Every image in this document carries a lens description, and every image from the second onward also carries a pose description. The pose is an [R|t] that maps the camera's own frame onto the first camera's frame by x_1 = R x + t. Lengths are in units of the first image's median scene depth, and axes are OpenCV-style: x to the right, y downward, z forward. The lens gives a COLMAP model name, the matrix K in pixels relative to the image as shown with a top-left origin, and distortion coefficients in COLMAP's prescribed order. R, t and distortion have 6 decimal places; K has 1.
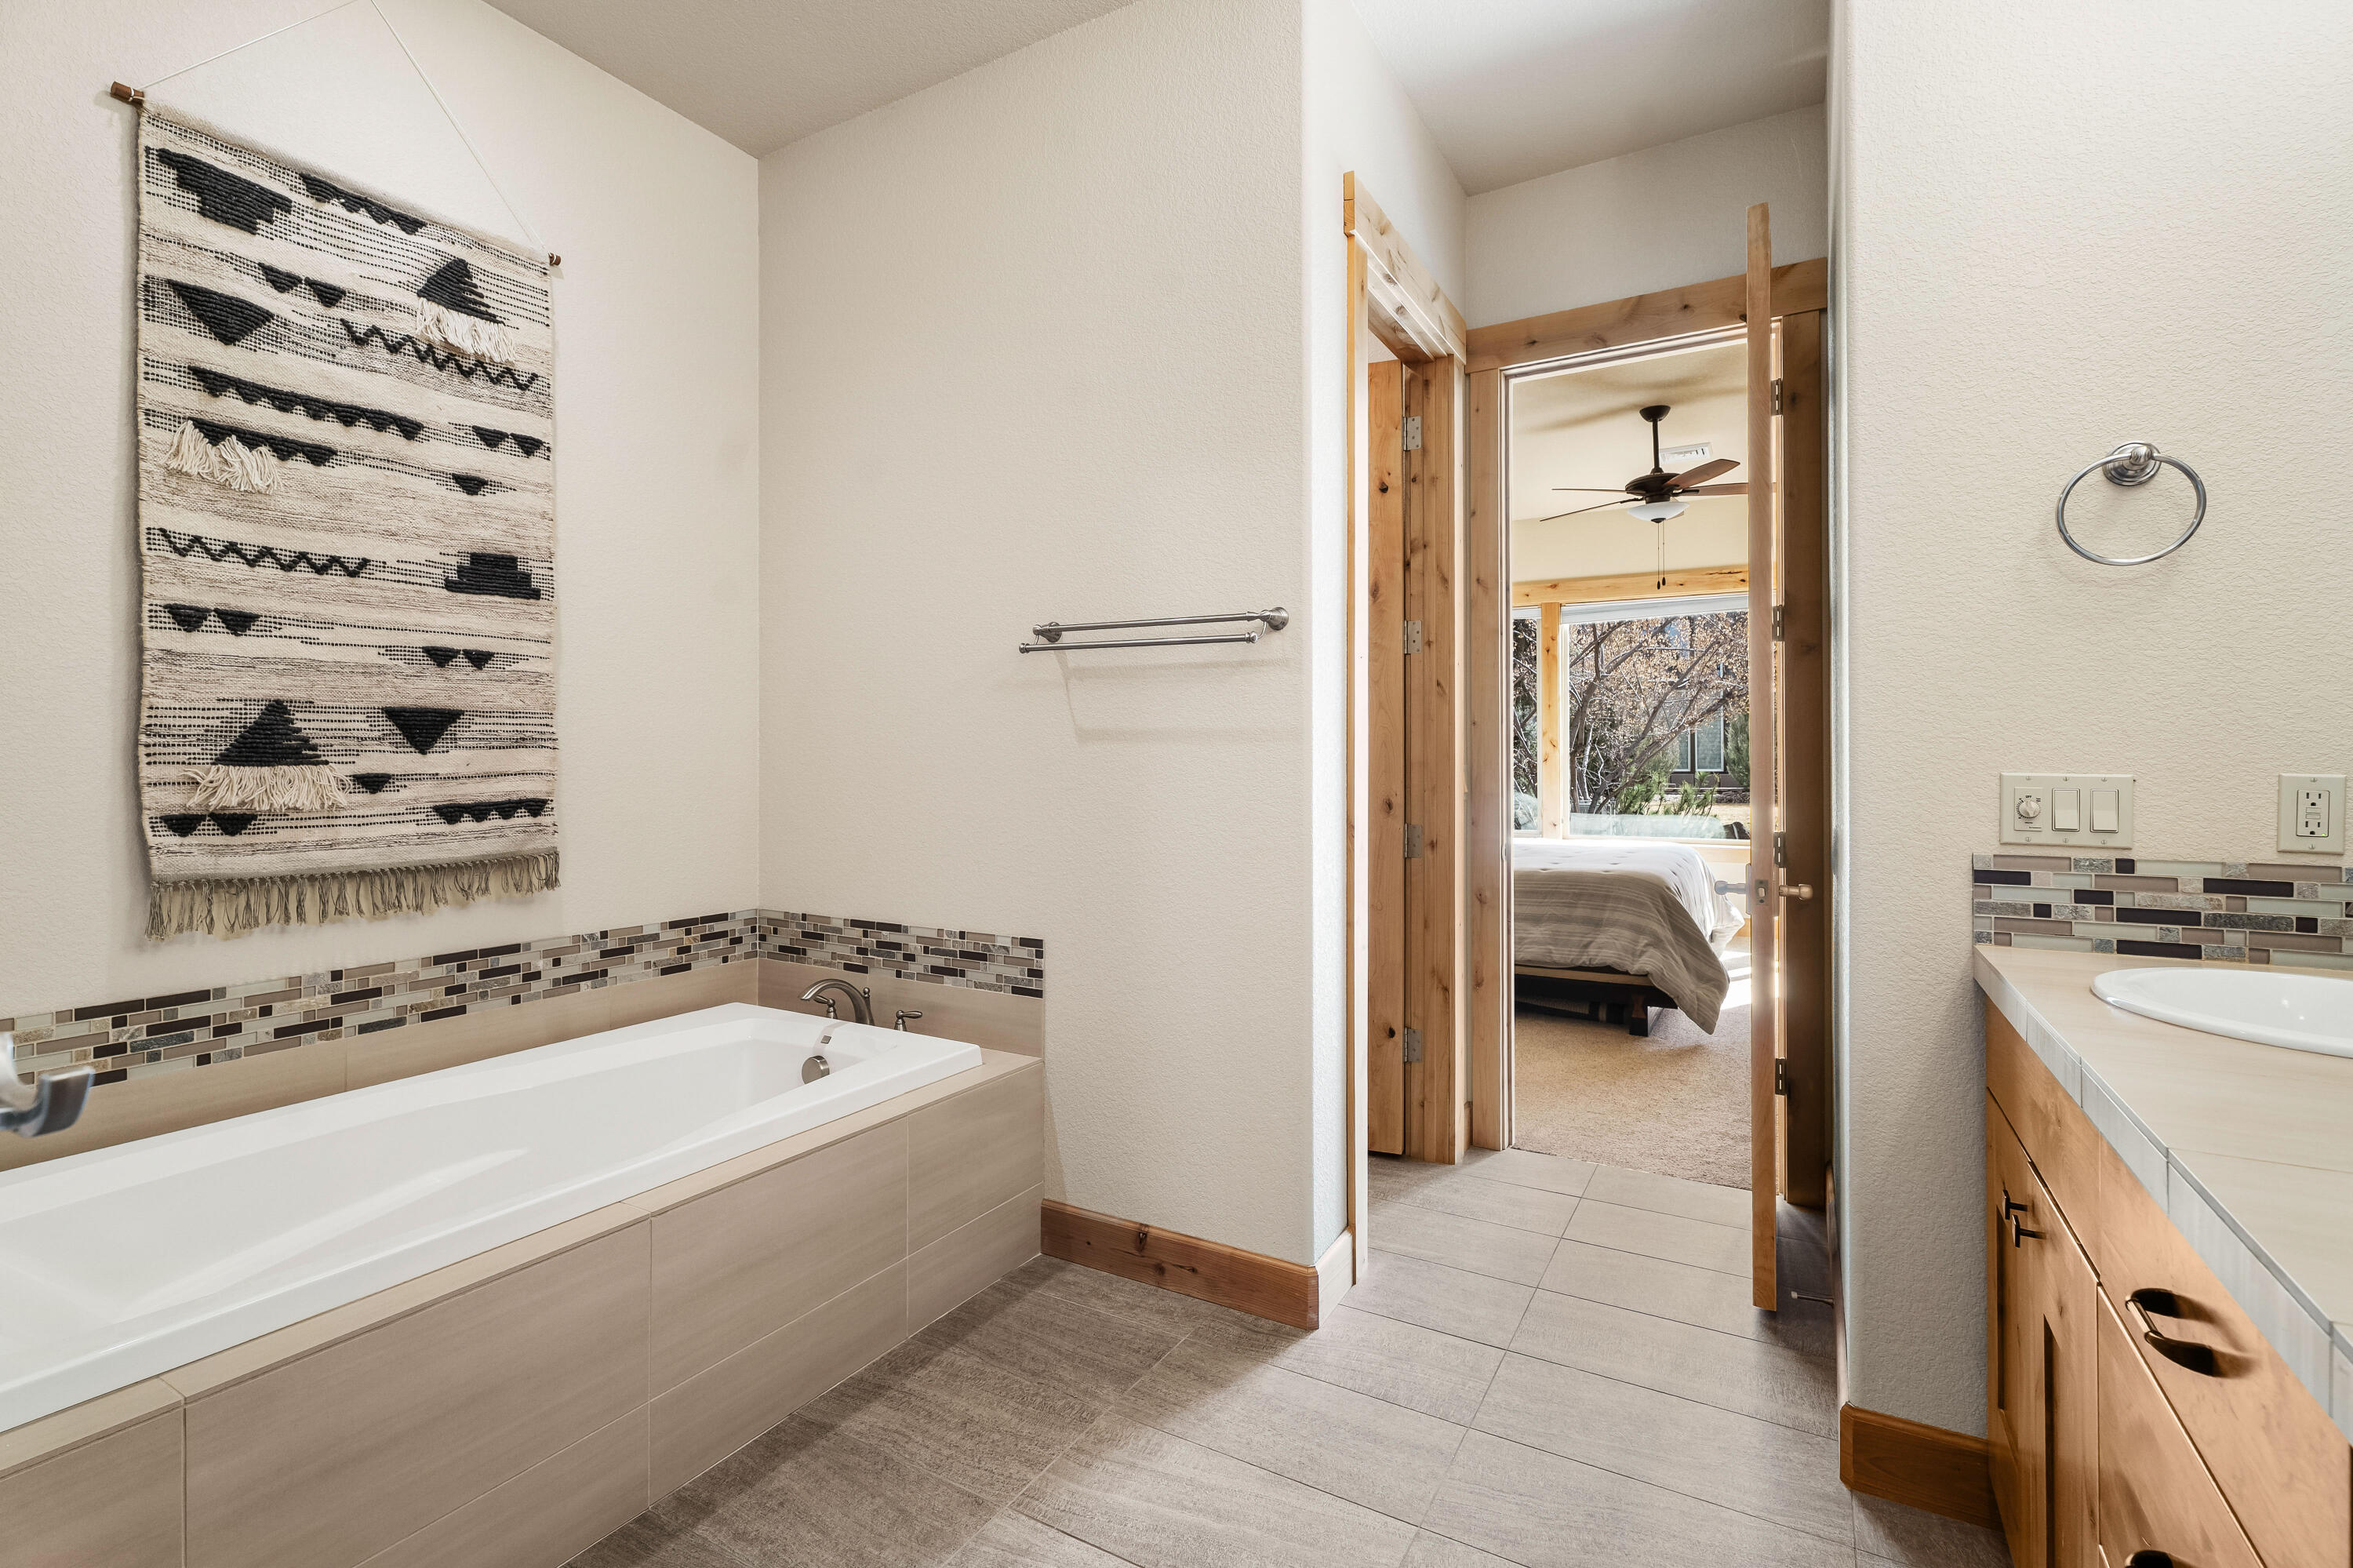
lens RADIAL K [[1073.8, 0, 1179.8], [0, 1073.8, 764.7], [0, 0, 1]] dist [0.005661, -0.002140]
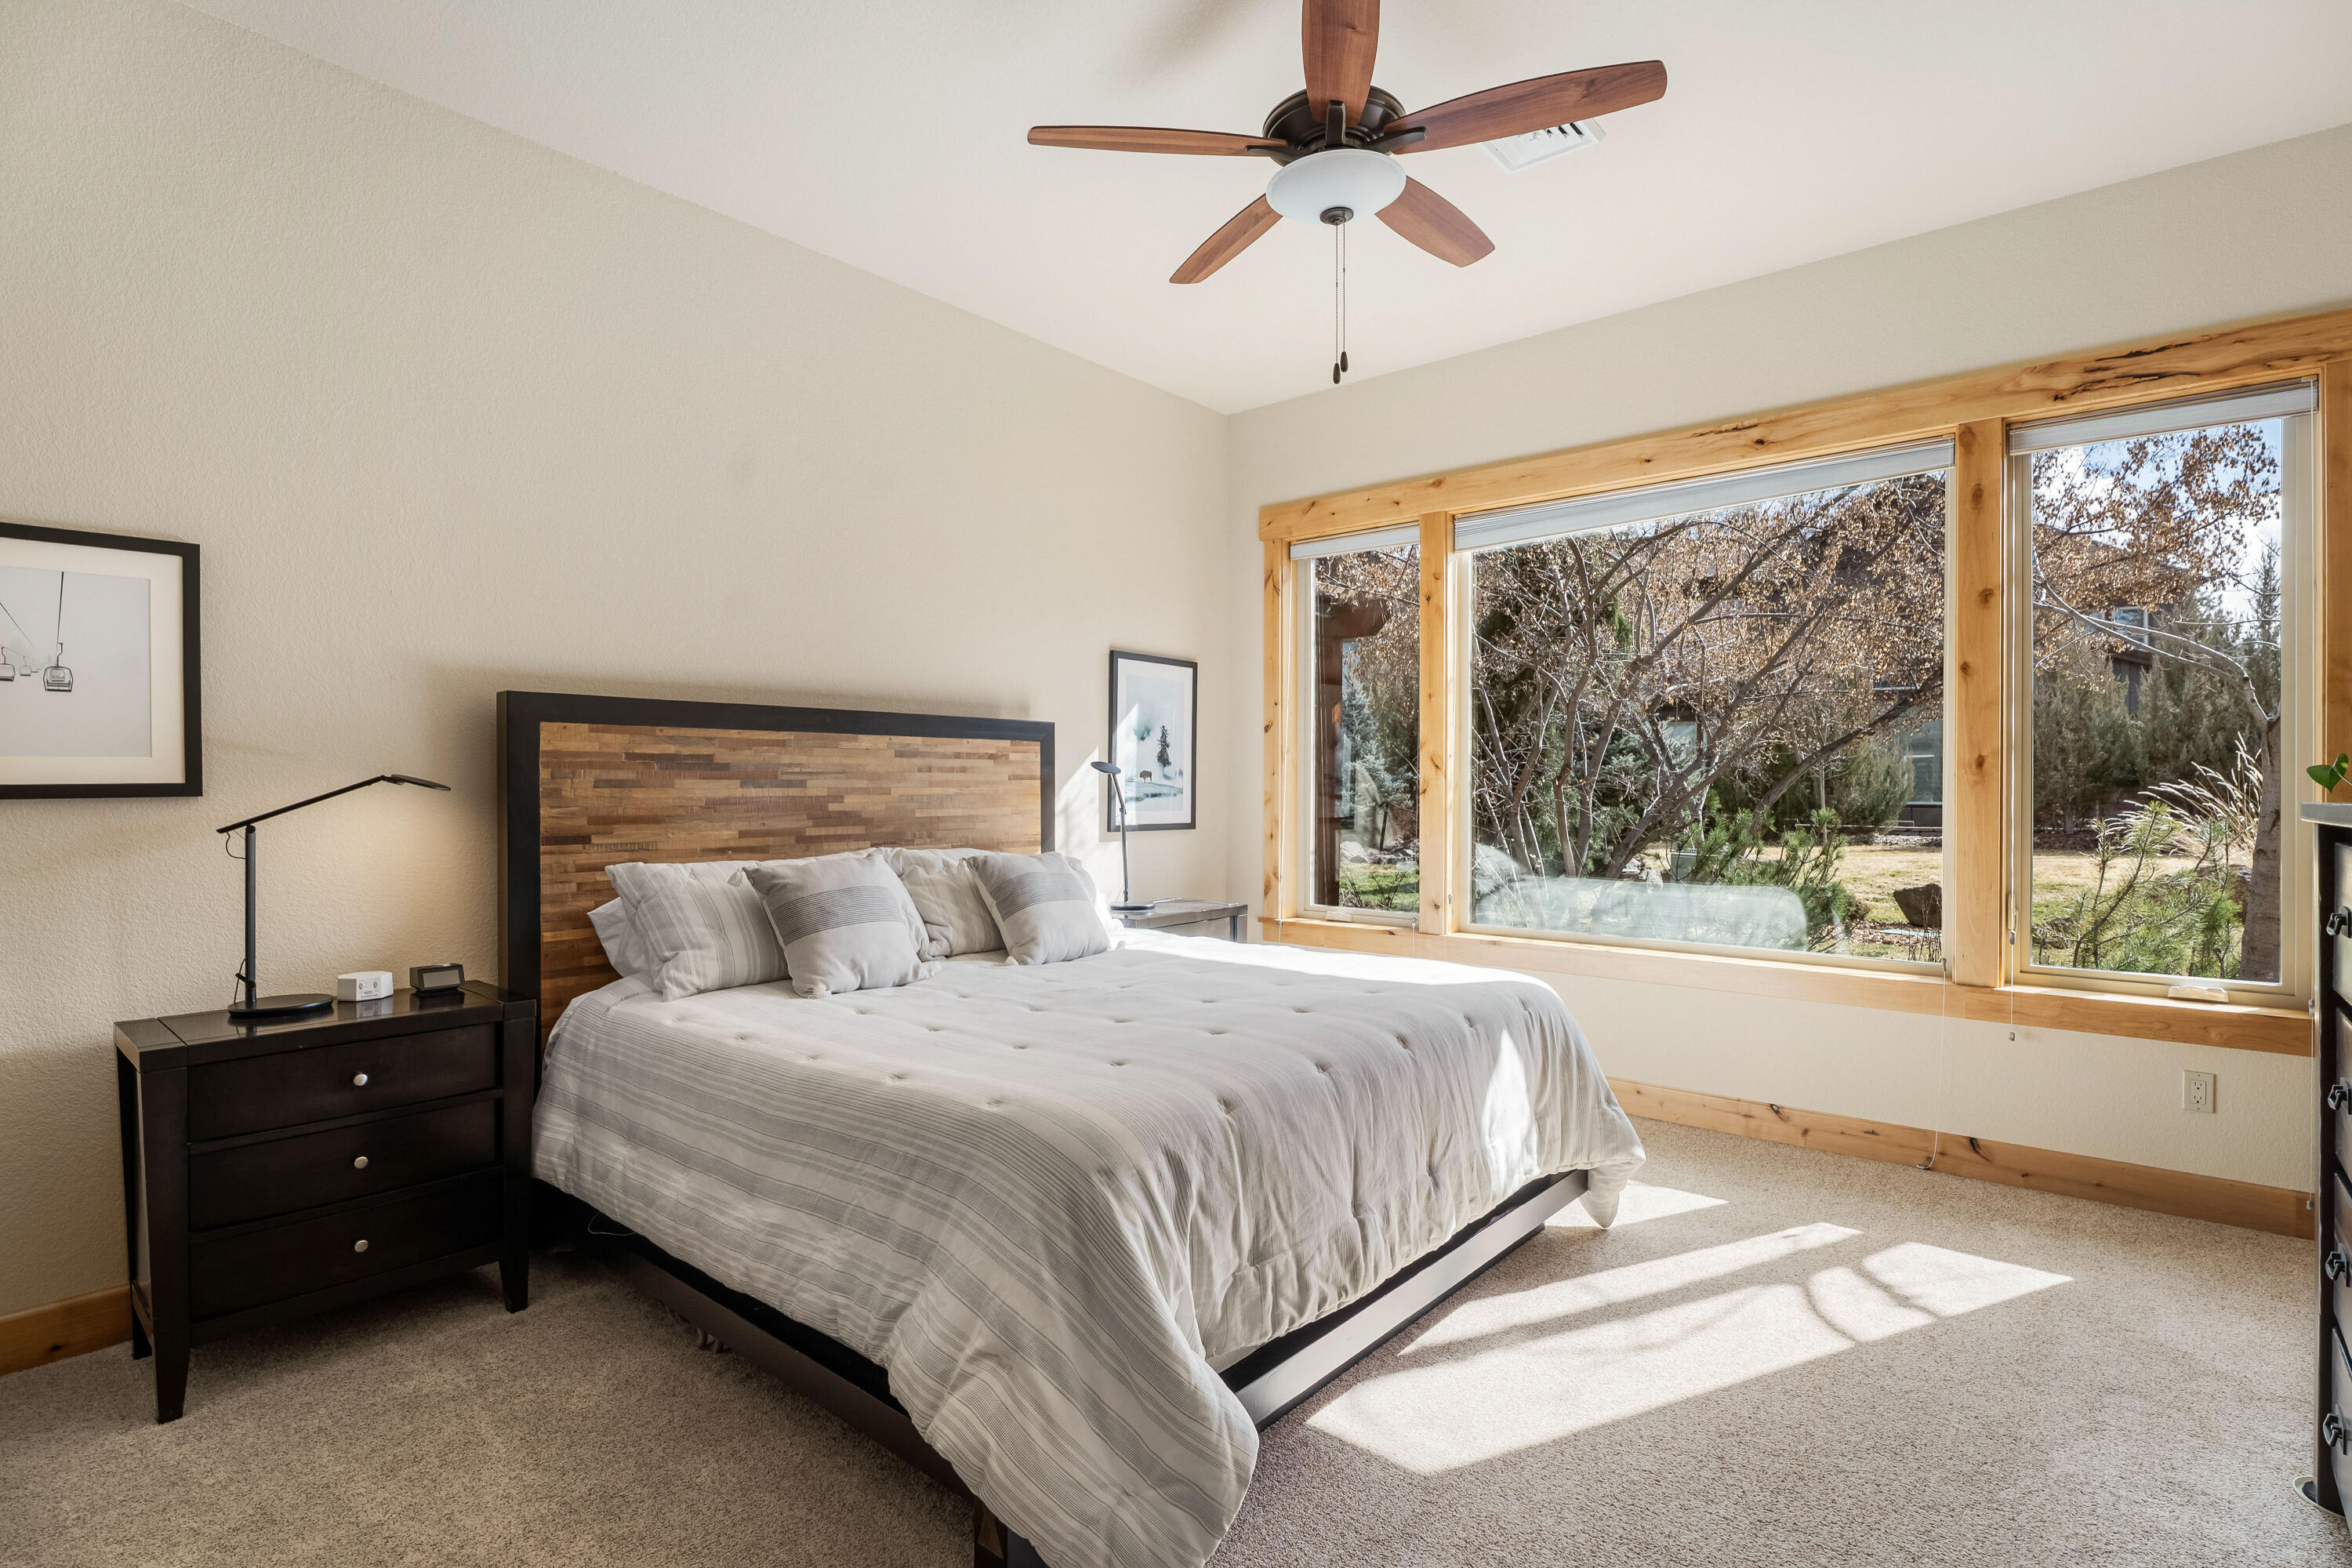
lens RADIAL K [[1169.5, 0, 1200.0], [0, 1169.5, 786.0], [0, 0, 1]] dist [-0.005876, -0.000392]
pose [[0.987027, 0.006871, -0.160410, 0.400408], [-0.008405, 0.999925, -0.008886, -0.002449], [0.160337, 0.010119, 0.987010, 0.470961]]
